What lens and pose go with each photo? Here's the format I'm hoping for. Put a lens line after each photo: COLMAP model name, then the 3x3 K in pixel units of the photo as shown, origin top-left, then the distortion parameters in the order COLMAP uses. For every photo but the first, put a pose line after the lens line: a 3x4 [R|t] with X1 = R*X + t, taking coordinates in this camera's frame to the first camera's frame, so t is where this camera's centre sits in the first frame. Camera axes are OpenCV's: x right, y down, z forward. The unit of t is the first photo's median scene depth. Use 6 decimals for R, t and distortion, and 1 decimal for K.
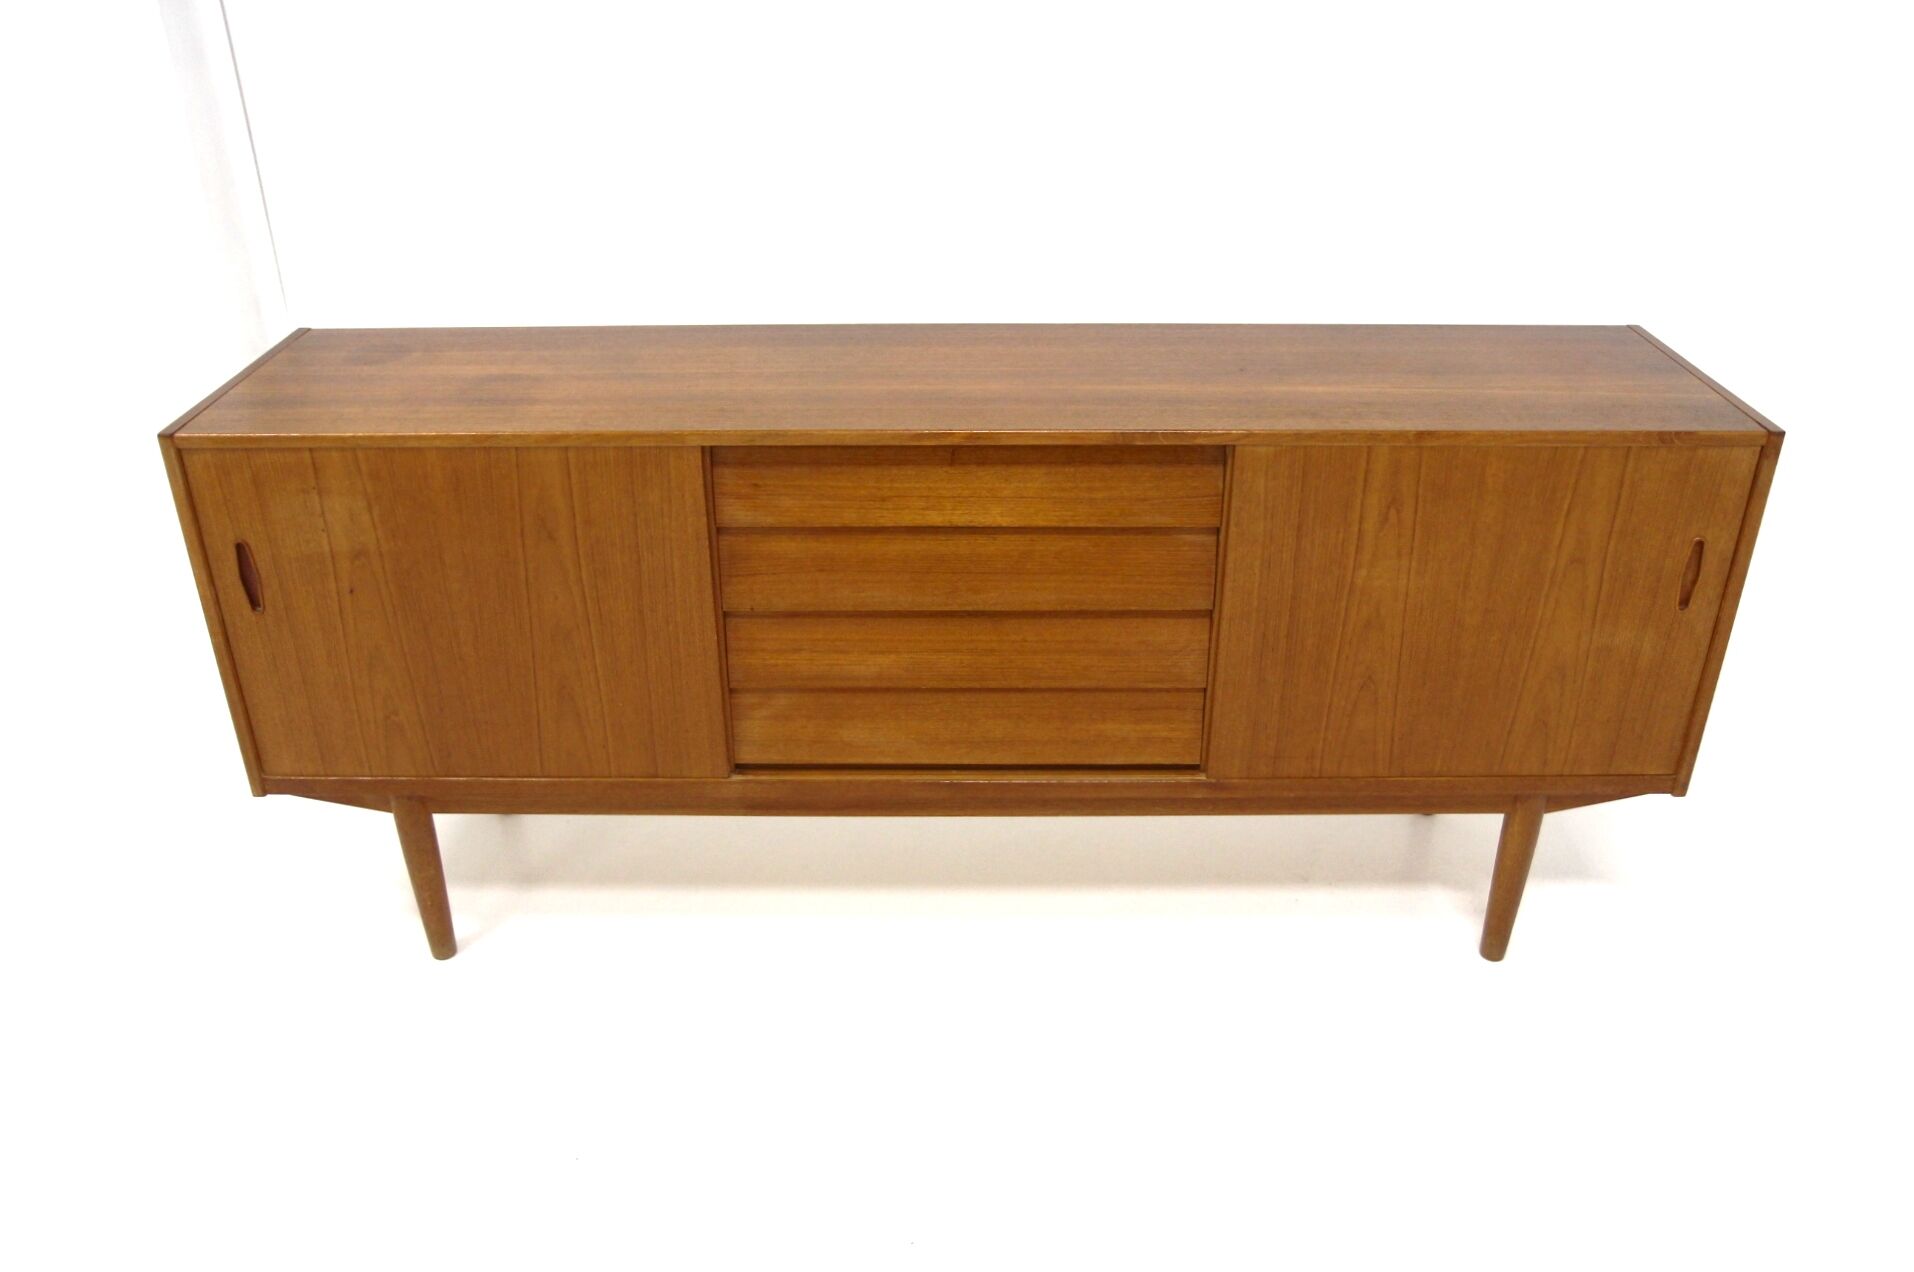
lens RADIAL K [[1500.3, 0, 957.0], [0, 1500.3, 636.0], [0, 0, 1]] dist [-0.113904, 0.076799]
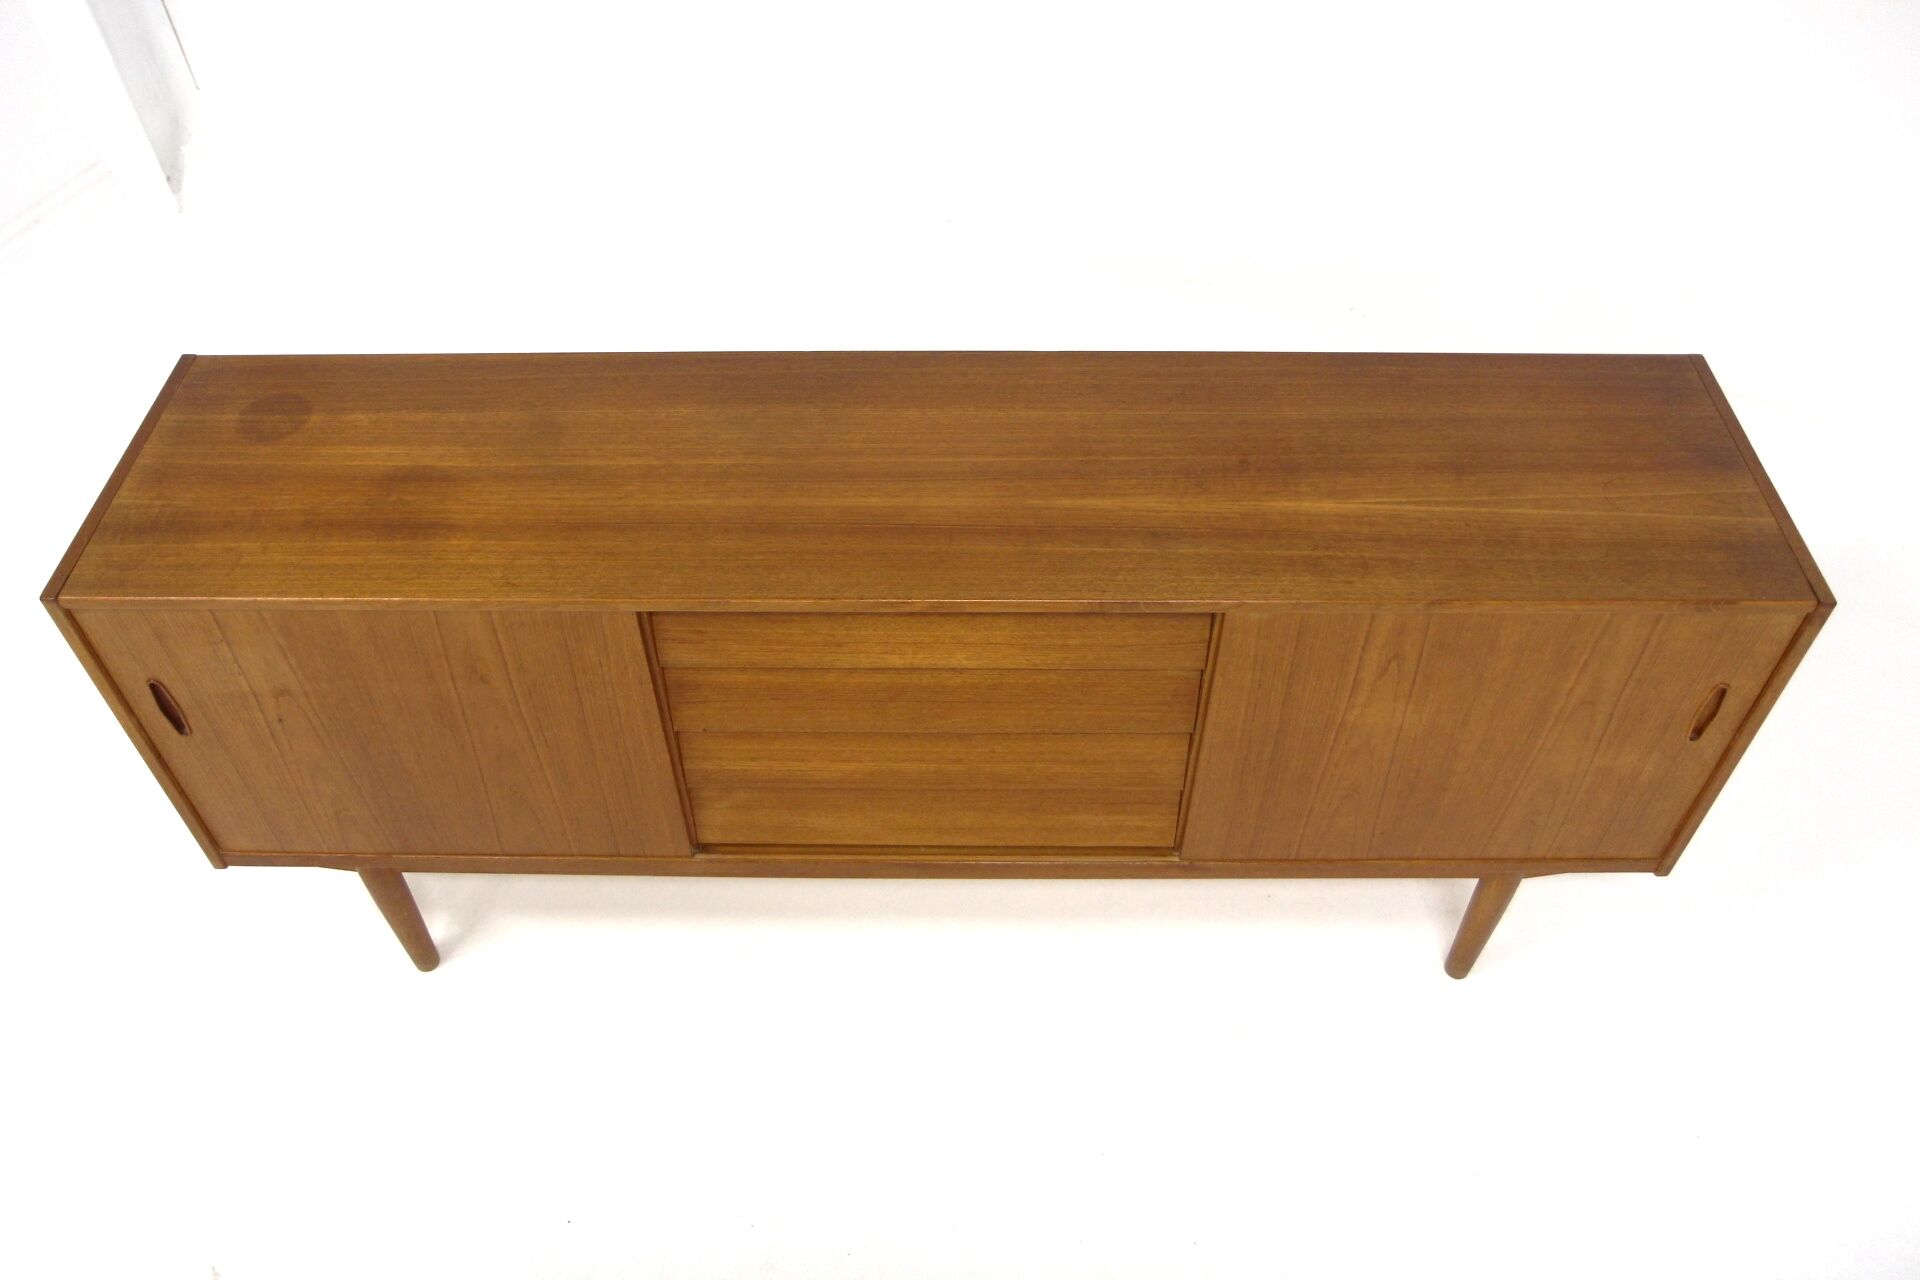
lens RADIAL K [[1505.0, 0, 960.0], [0, 1505.0, 640.0], [0, 0, 1]] dist [-0.113904, 0.076799]
pose [[0.999971, 0.005402, -0.005421, 0.029526], [-0.003323, 0.944572, 0.328289, -0.389481], [0.006894, -0.328261, 0.944562, 0.128171]]
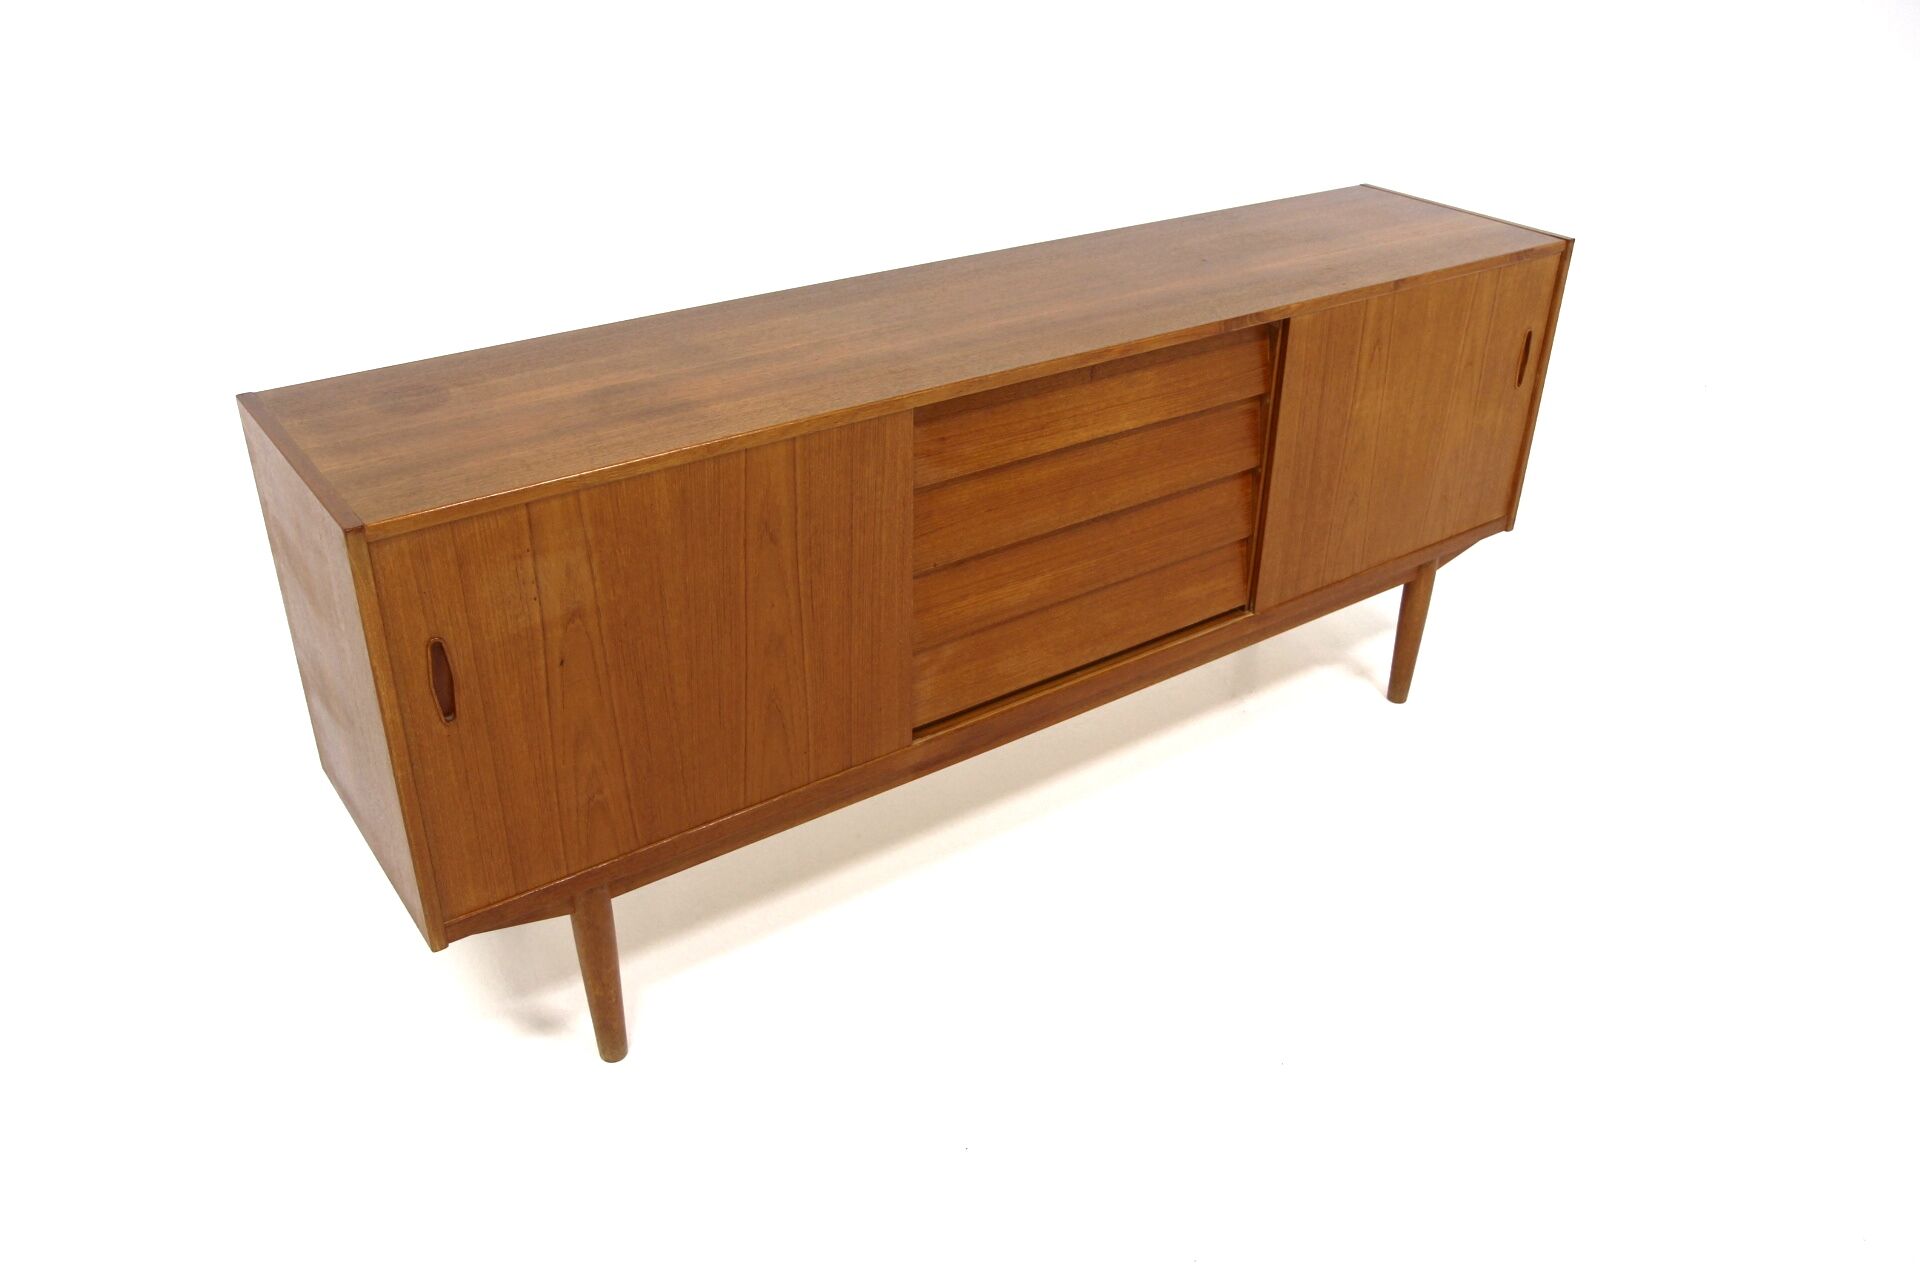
lens RADIAL K [[1505.0, 0, 960.0], [0, 1505.0, 640.0], [0, 0, 1]] dist [-0.113904, 0.076799]
pose [[0.811619, -0.280490, 0.512446, -0.661676], [0.262528, 0.958750, 0.108983, -0.076531], [-0.521876, 0.046078, 0.851776, 0.142546]]
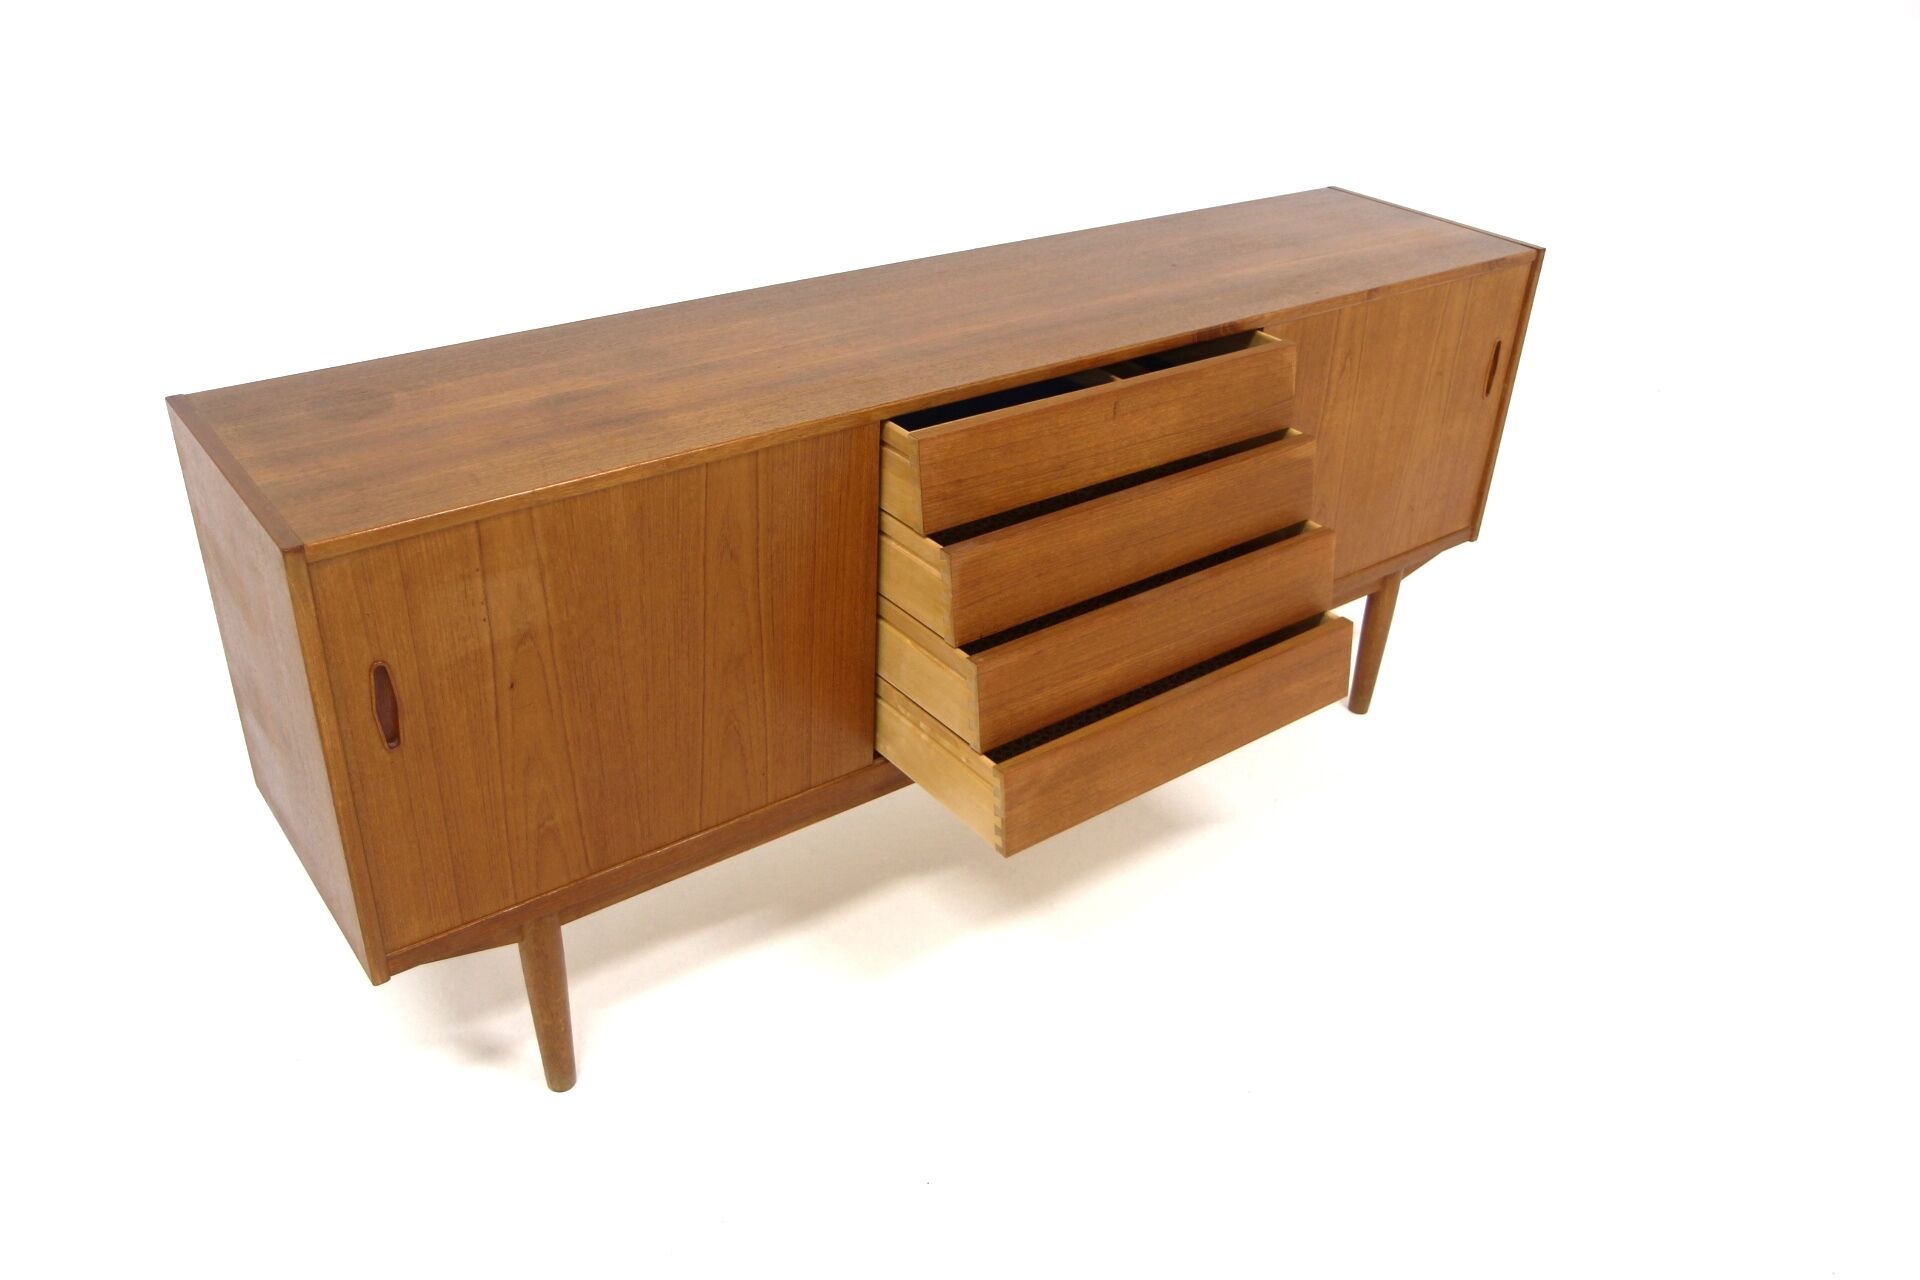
lens RADIAL K [[1505.0, 0, 960.0], [0, 1505.0, 640.0], [0, 0, 1]] dist [-0.113904, 0.076799]
pose [[0.792390, -0.280361, 0.541771, -0.652170], [0.249085, 0.959419, 0.132180, -0.101574], [-0.556844, 0.030209, 0.830068, 0.177943]]
